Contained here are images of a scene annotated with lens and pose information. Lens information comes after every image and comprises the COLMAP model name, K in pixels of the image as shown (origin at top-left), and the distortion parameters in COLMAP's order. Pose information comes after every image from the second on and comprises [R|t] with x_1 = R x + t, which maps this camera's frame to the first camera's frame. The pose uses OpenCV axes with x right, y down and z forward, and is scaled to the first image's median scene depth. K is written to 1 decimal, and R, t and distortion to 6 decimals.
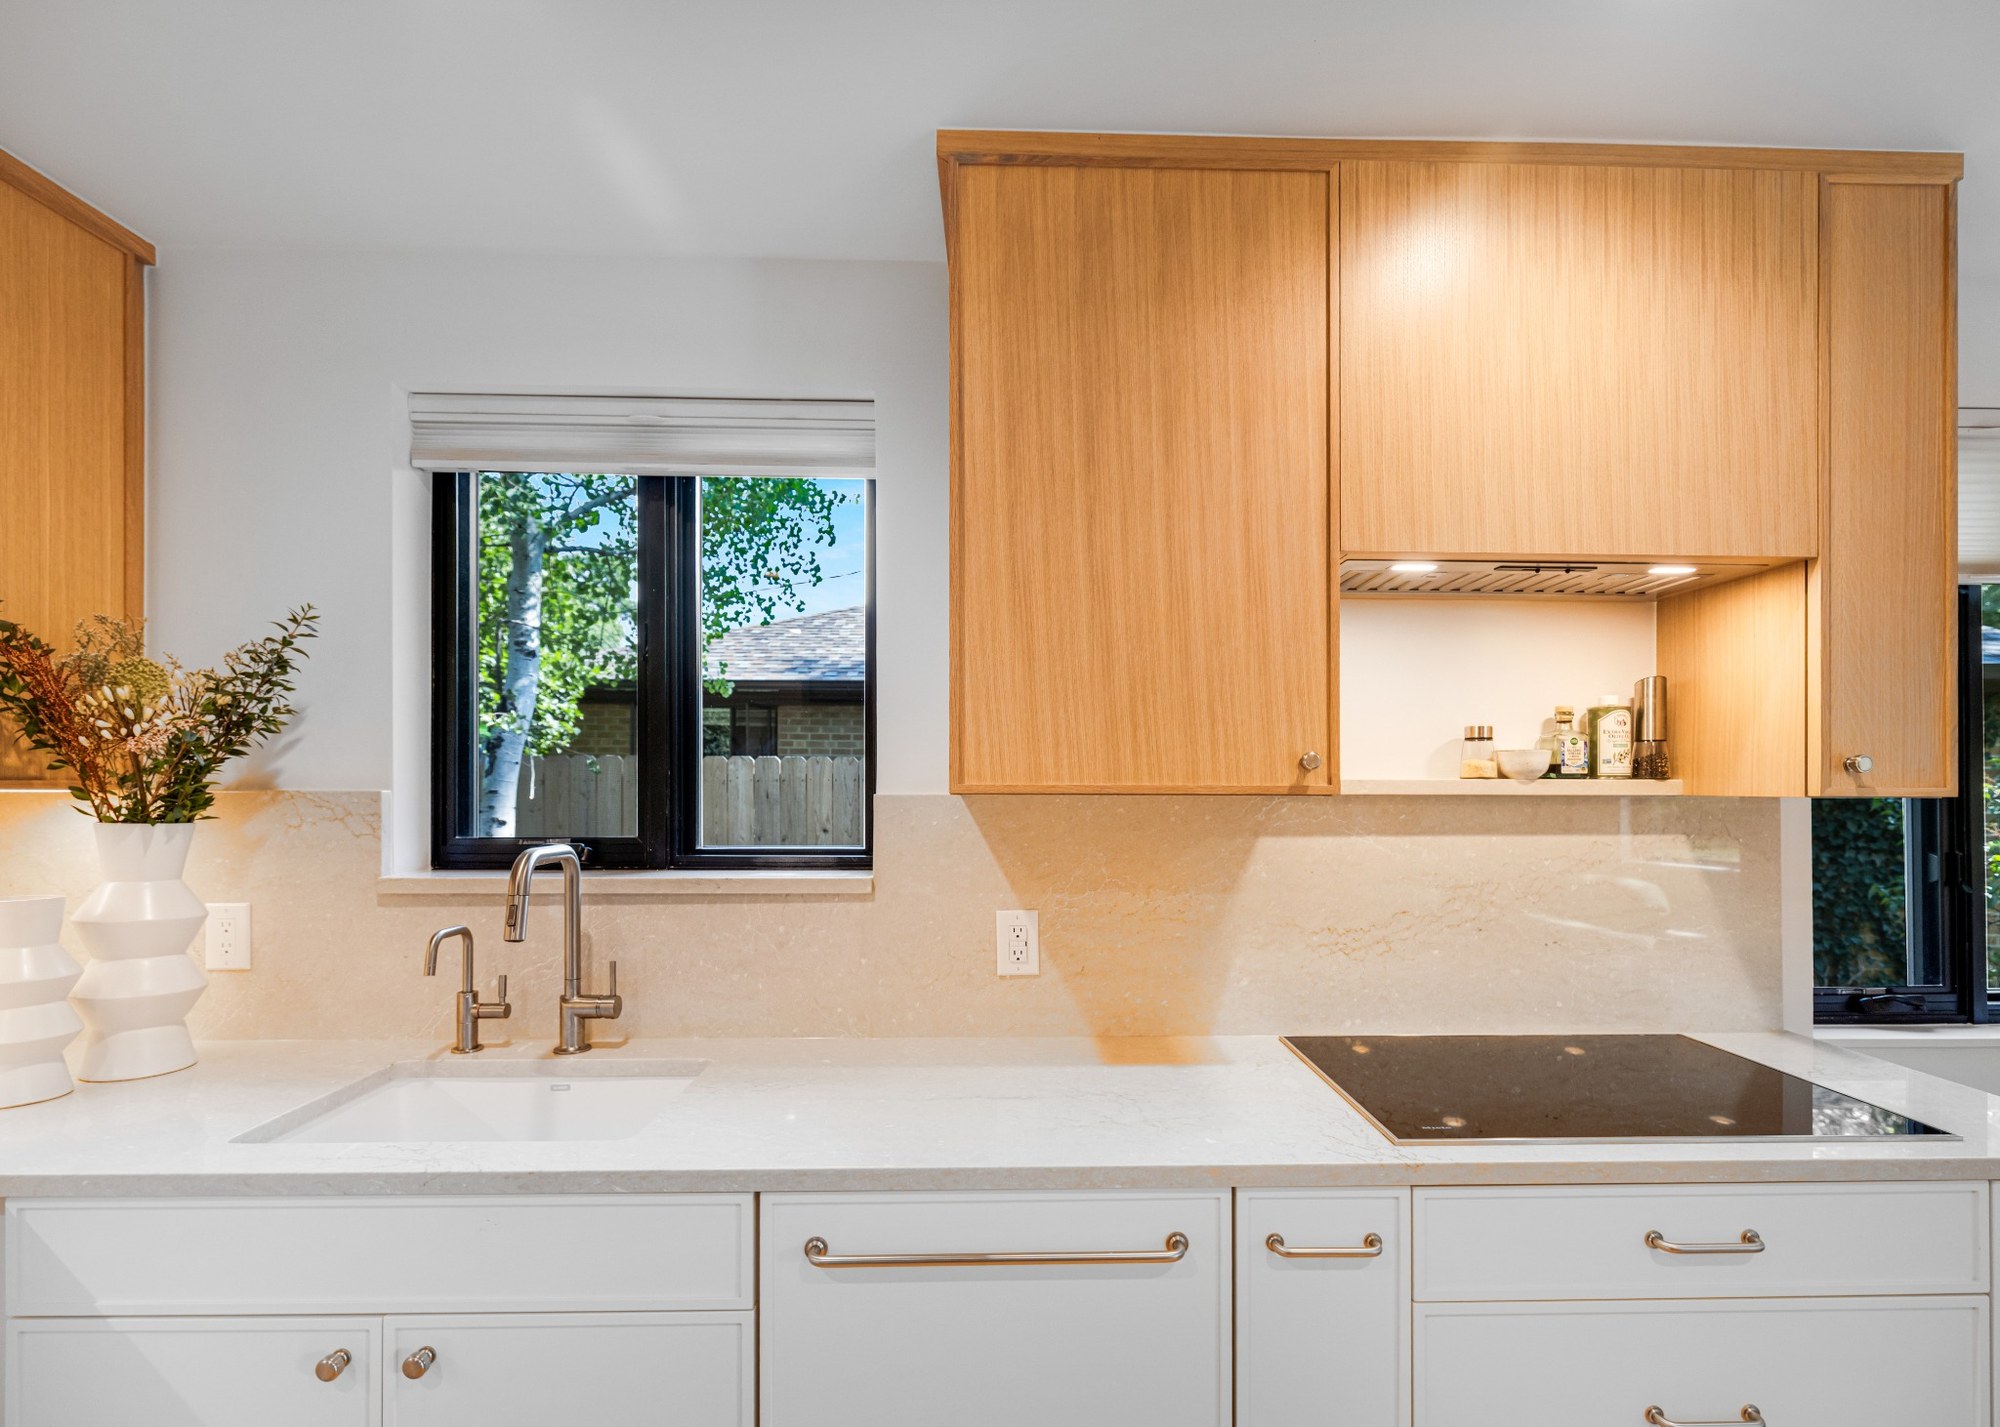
lens RADIAL K [[948.1, 0, 1018.2], [0, 948.1, 797.0], [0, 0, 1]] dist [0.002122, -0.000111]
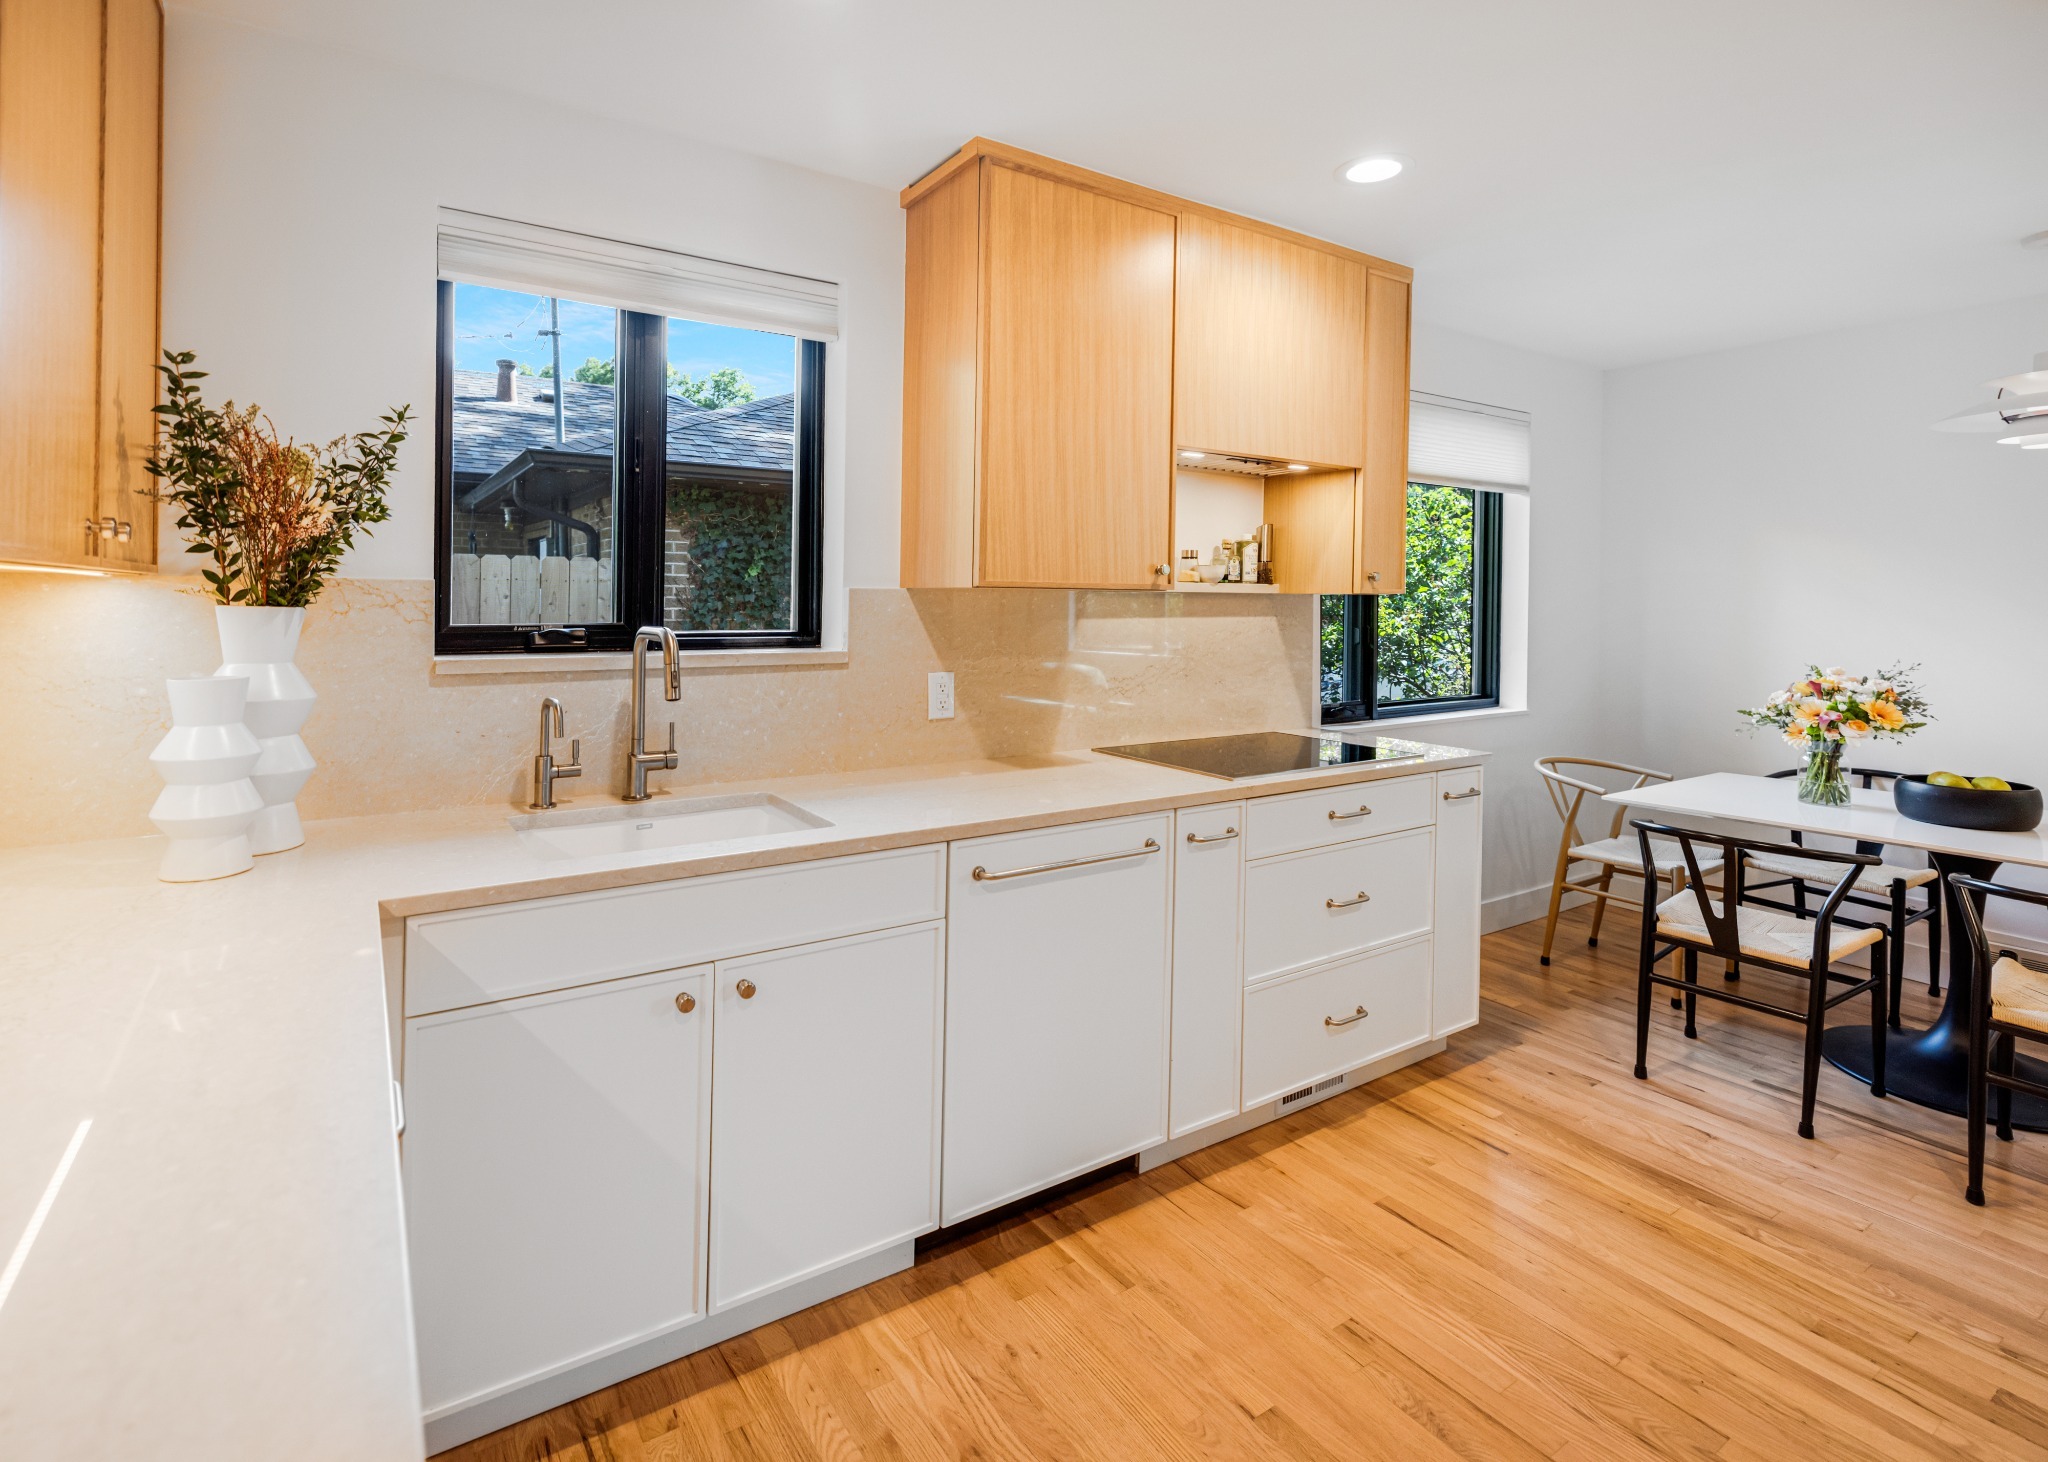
lens RADIAL K [[970.9, 0, 941.1], [0, 970.9, 627.9], [0, 0, 1]] dist [0.002122, -0.000111]
pose [[0.871487, -0.009207, 0.490332, -0.754753], [-0.003034, 0.999703, 0.024164, 0.021197], [-0.490409, -0.022546, 0.871200, -0.260633]]
